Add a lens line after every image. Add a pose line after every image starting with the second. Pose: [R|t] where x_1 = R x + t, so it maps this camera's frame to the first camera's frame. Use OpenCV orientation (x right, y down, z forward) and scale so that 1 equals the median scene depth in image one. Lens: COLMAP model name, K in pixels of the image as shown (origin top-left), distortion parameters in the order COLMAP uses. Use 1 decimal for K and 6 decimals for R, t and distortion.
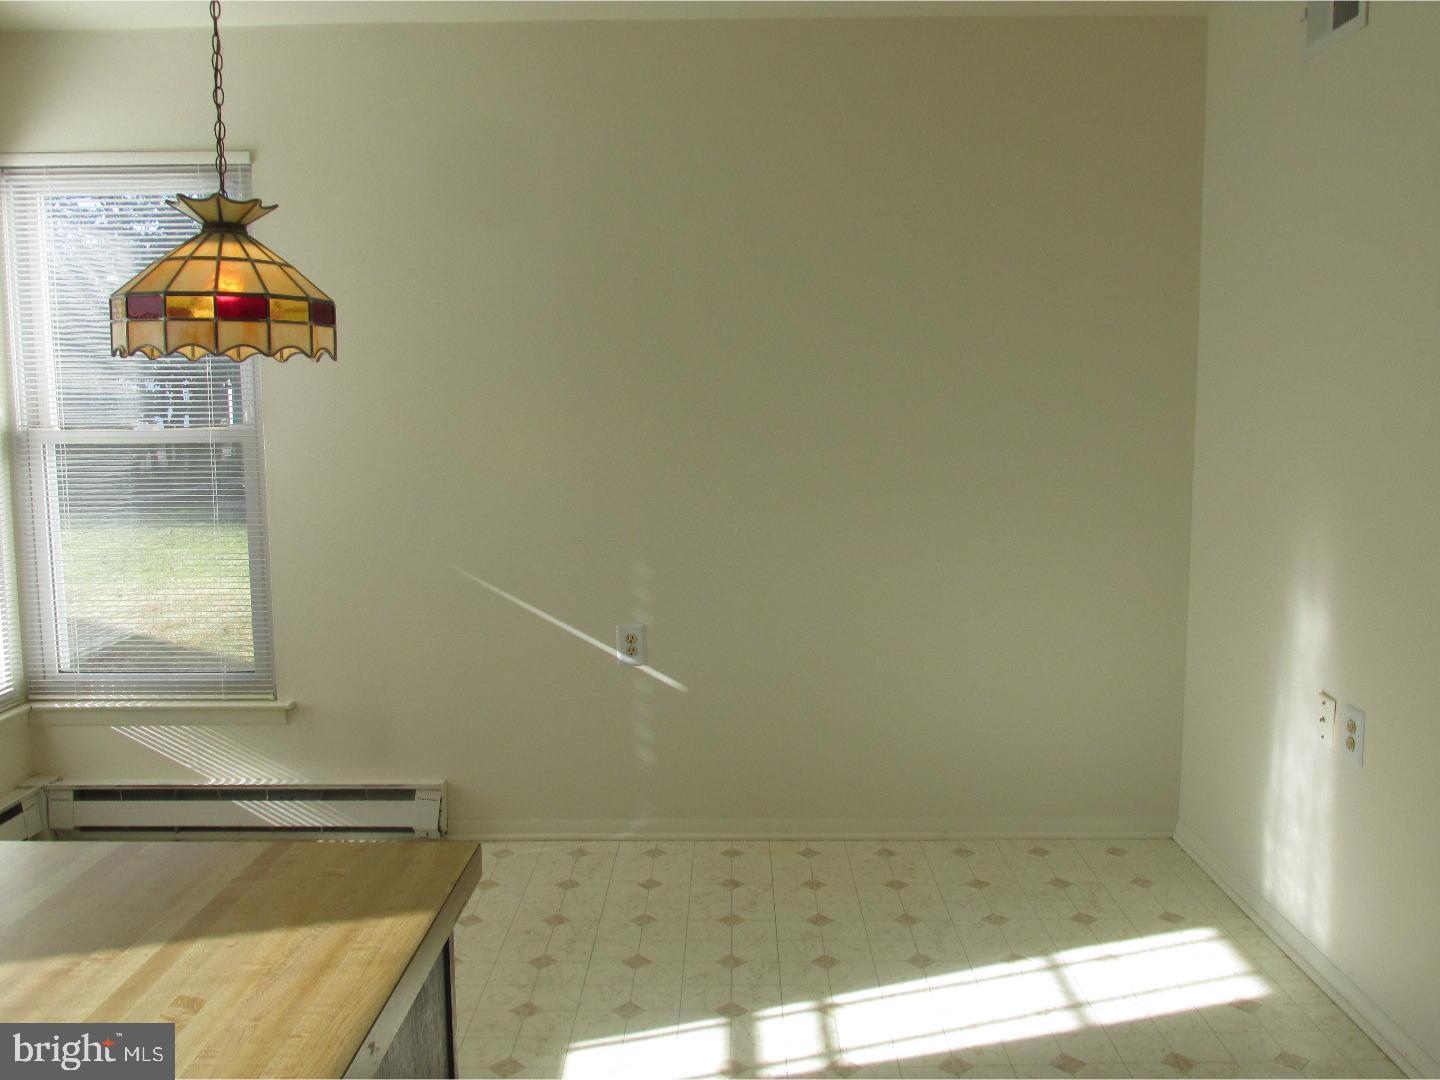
lens RADIAL K [[1201.0, 0, 718.8], [0, 1201.0, 534.3], [0, 0, 1]] dist [-0.015337, -0.018864]
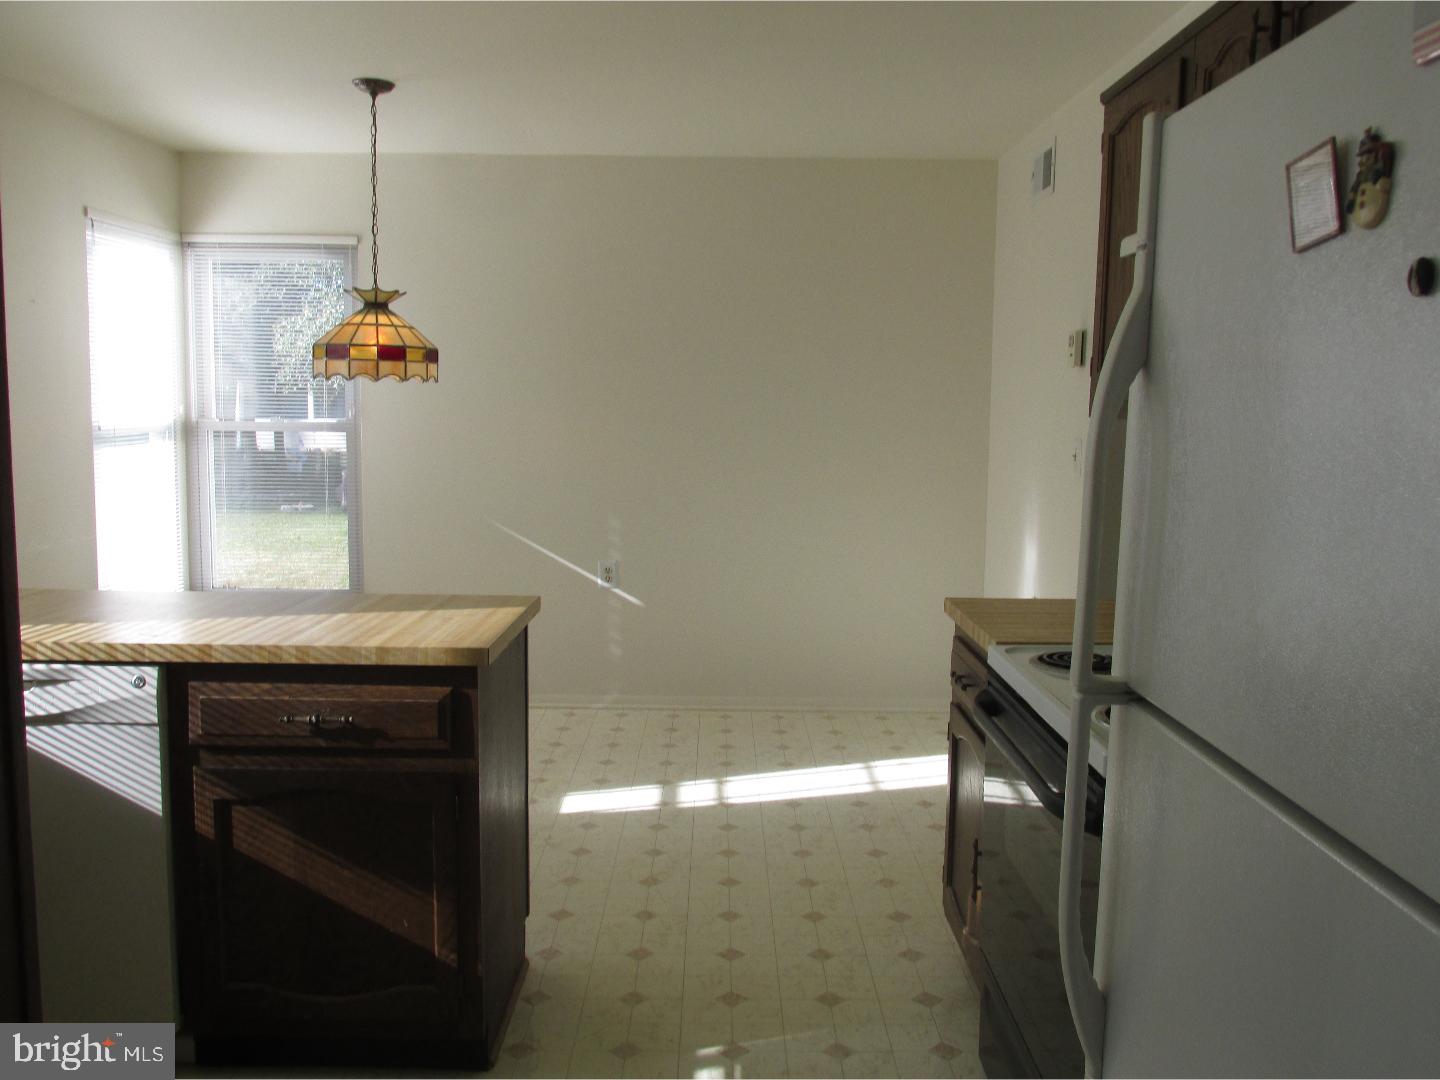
lens RADIAL K [[1201.0, 0, 721.3], [0, 1201.0, 548.9], [0, 0, 1]] dist [-0.015337, -0.018864]
pose [[0.999709, 0.017251, 0.016858, 0.063713], [-0.017366, 0.999827, 0.006697, 0.076056], [-0.016740, -0.006988, 0.999835, -0.742871]]
